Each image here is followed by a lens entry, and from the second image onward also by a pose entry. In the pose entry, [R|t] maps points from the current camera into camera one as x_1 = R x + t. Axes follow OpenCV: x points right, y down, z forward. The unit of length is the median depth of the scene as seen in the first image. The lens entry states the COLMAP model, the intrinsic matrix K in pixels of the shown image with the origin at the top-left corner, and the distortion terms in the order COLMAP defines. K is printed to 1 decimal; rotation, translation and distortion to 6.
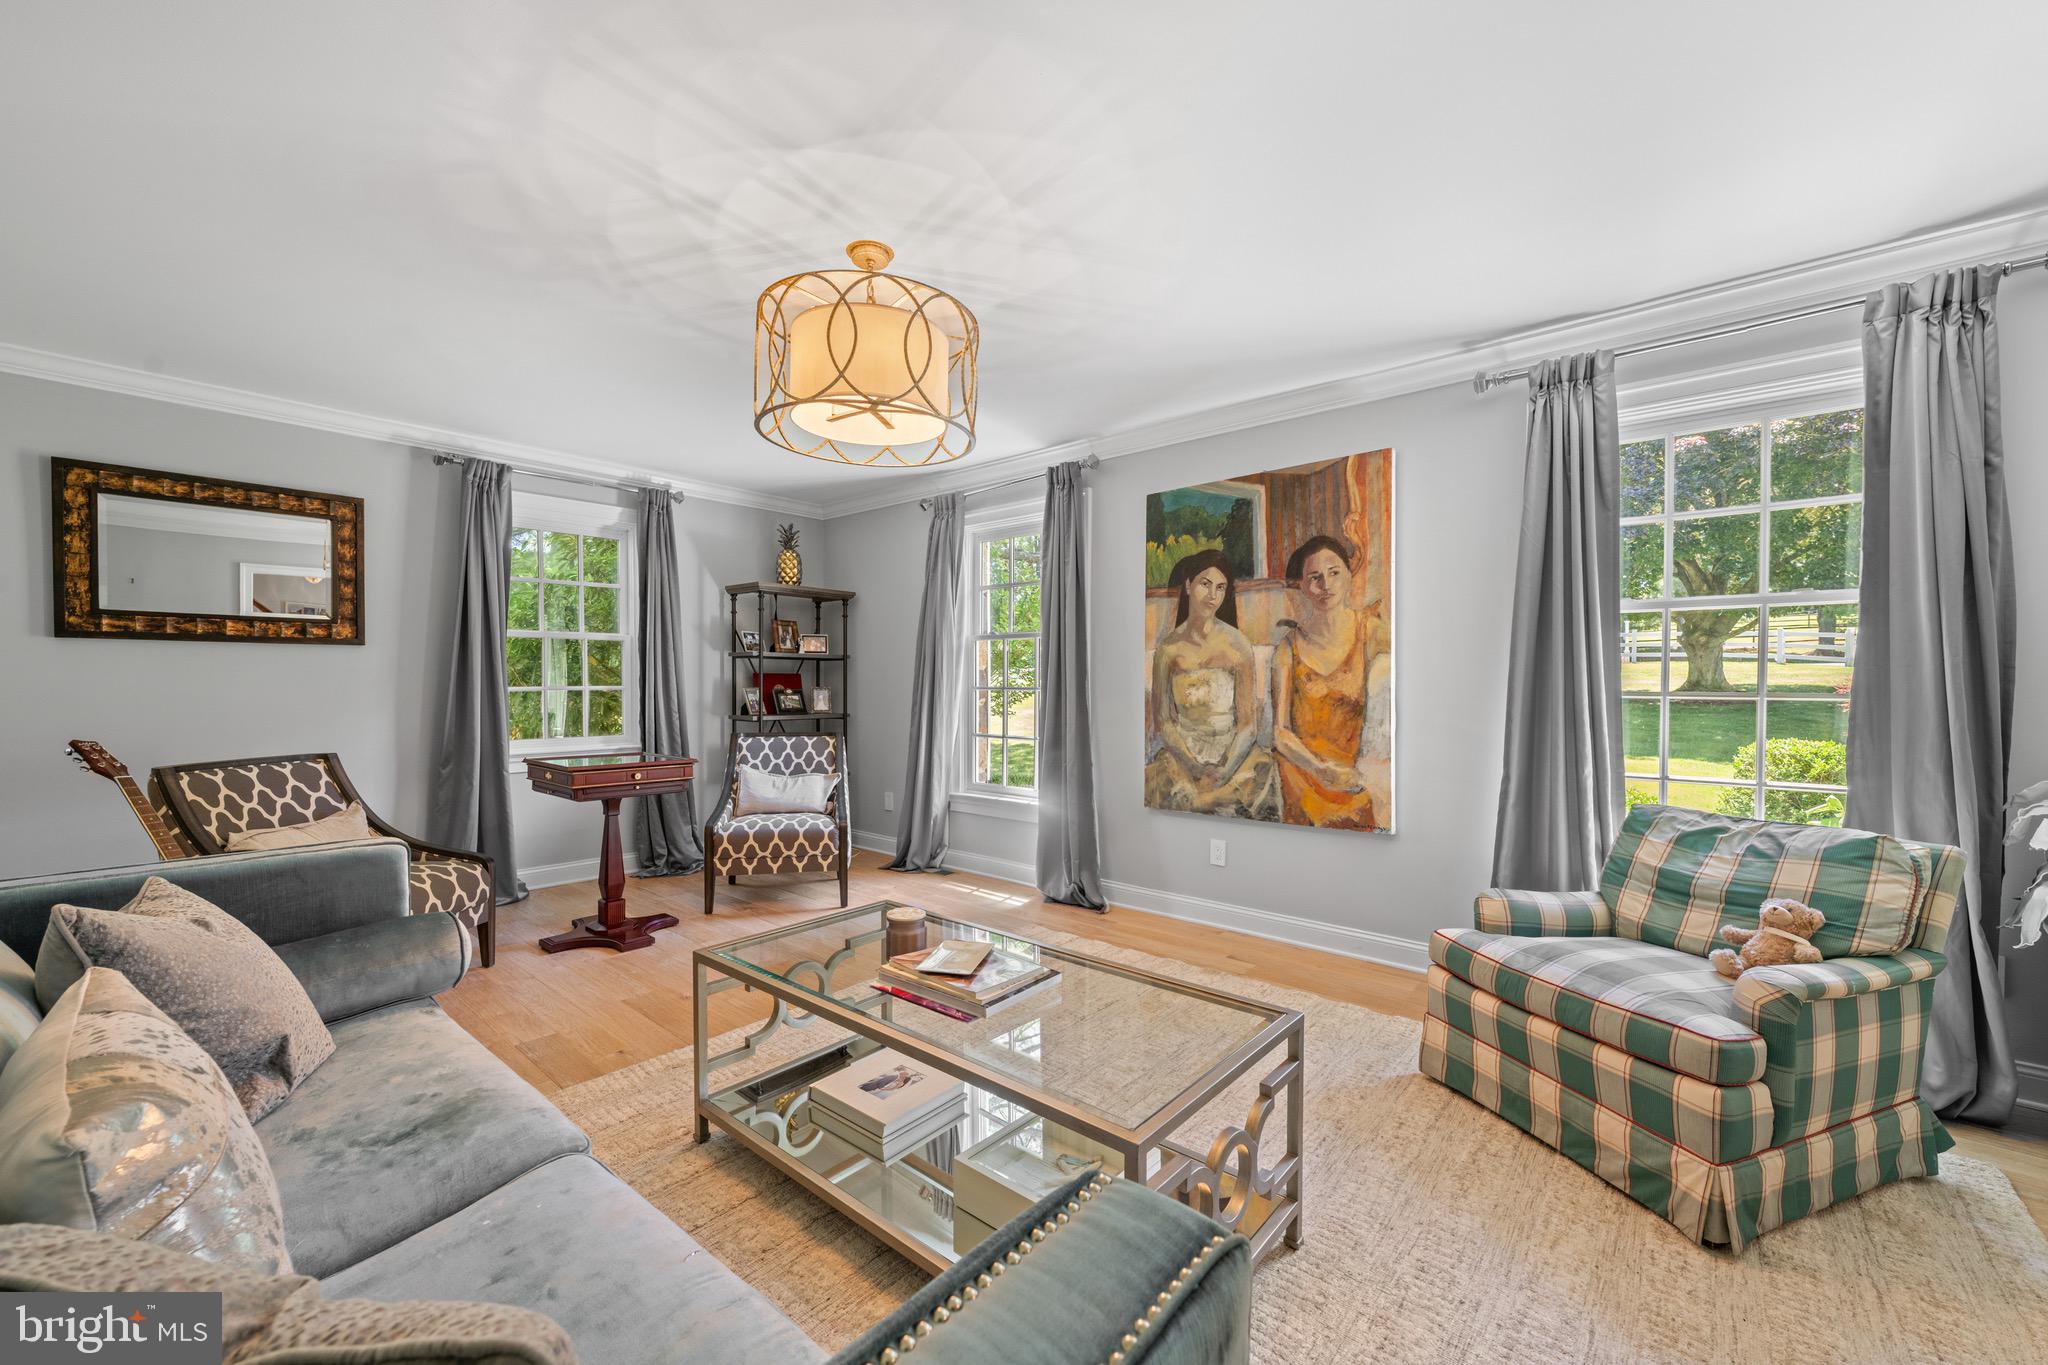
lens RADIAL K [[810.9, 0, 1015.8], [0, 810.9, 687.5], [0, 0, 1]] dist [-0.002500, -0.000216]
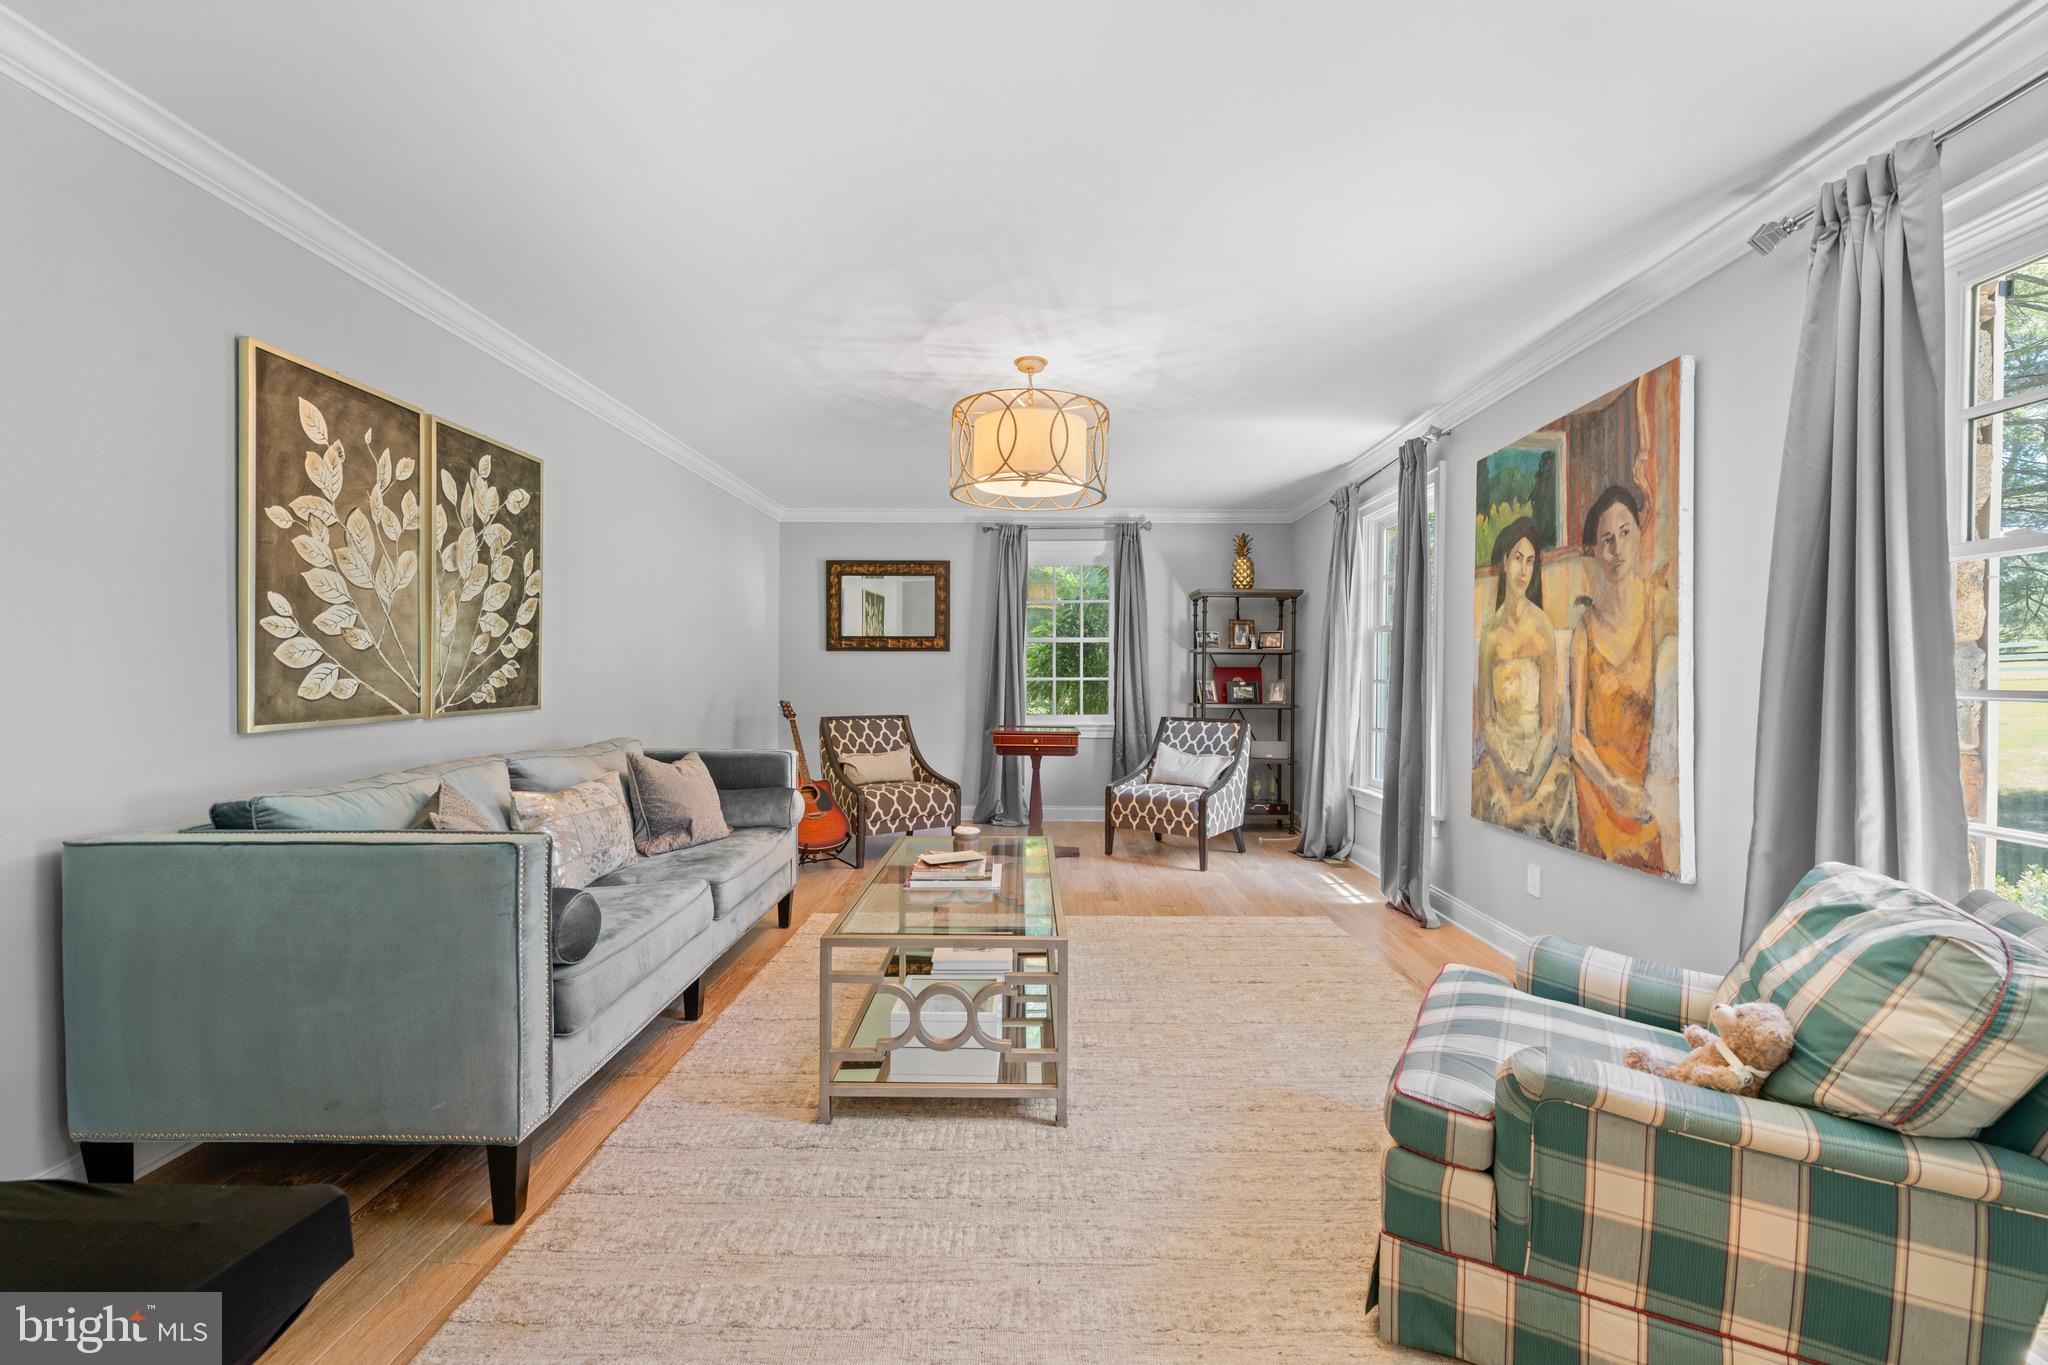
lens RADIAL K [[810.9, 0, 1015.8], [0, 810.9, 687.5], [0, 0, 1]] dist [-0.002500, -0.000216]
pose [[0.645261, 0.013151, -0.763849, 0.565830], [-0.007879, 0.999913, 0.010560, 0.001798], [0.763922, -0.000796, 0.645309, 0.060830]]
